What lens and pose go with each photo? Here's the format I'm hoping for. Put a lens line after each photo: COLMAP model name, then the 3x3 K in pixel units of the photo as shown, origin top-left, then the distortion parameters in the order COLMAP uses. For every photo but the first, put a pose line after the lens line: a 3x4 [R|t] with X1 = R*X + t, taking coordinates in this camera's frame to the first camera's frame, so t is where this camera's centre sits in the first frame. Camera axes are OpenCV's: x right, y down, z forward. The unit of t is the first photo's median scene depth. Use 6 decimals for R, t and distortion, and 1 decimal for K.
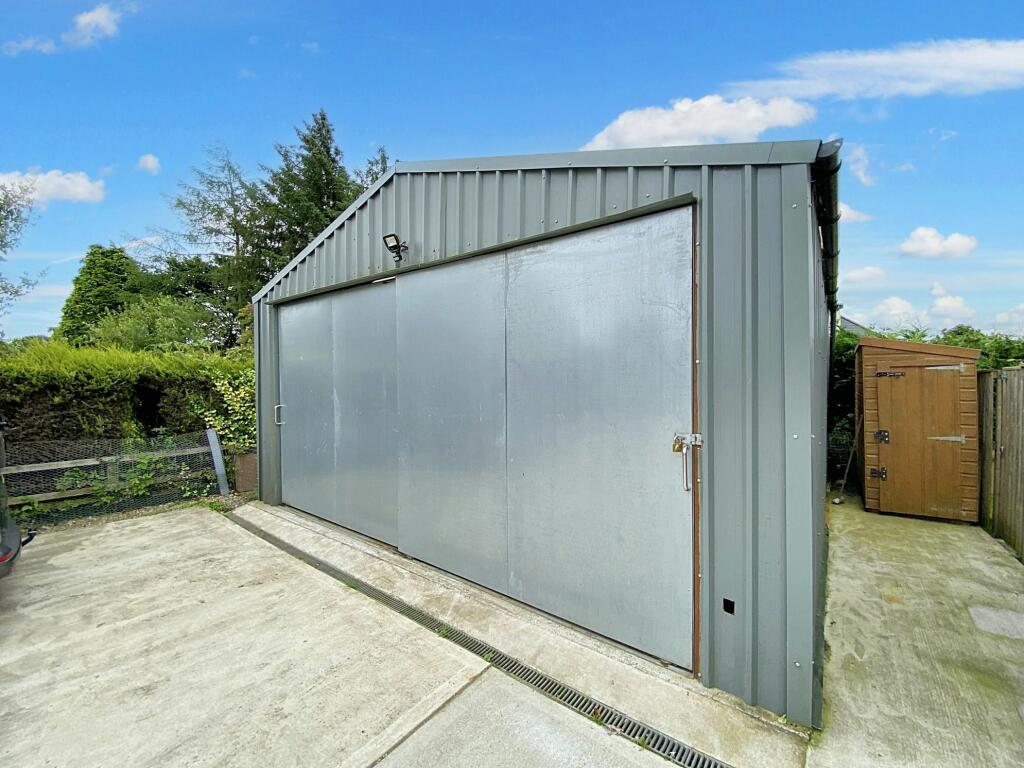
lens RADIAL K [[418.1, 0, 514.7], [0, 418.1, 376.3], [0, 0, 1]] dist [-0.020925, -0.004073]
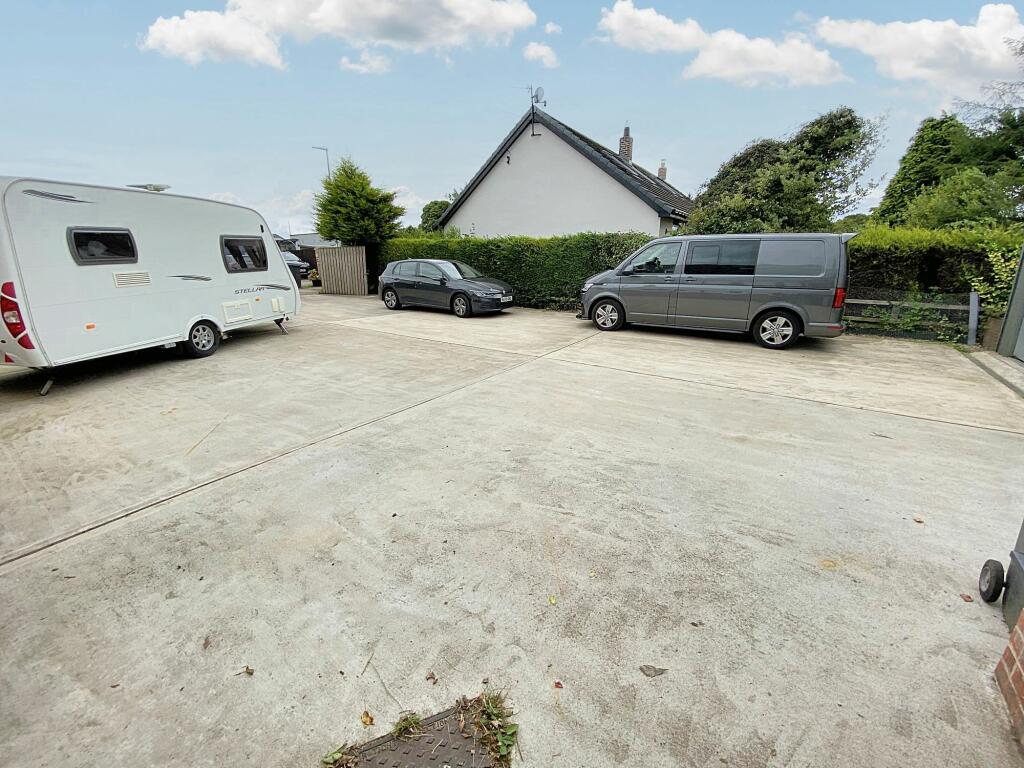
lens RADIAL K [[418.1, 0, 512.6], [0, 418.1, 383.3], [0, 0, 1]] dist [-0.020925, -0.004073]
pose [[0.037481, 0.301540, -0.952716, 0.484521], [0.006039, 0.953301, 0.301963, 0.012065], [0.999279, -0.017072, 0.033910, -0.475447]]
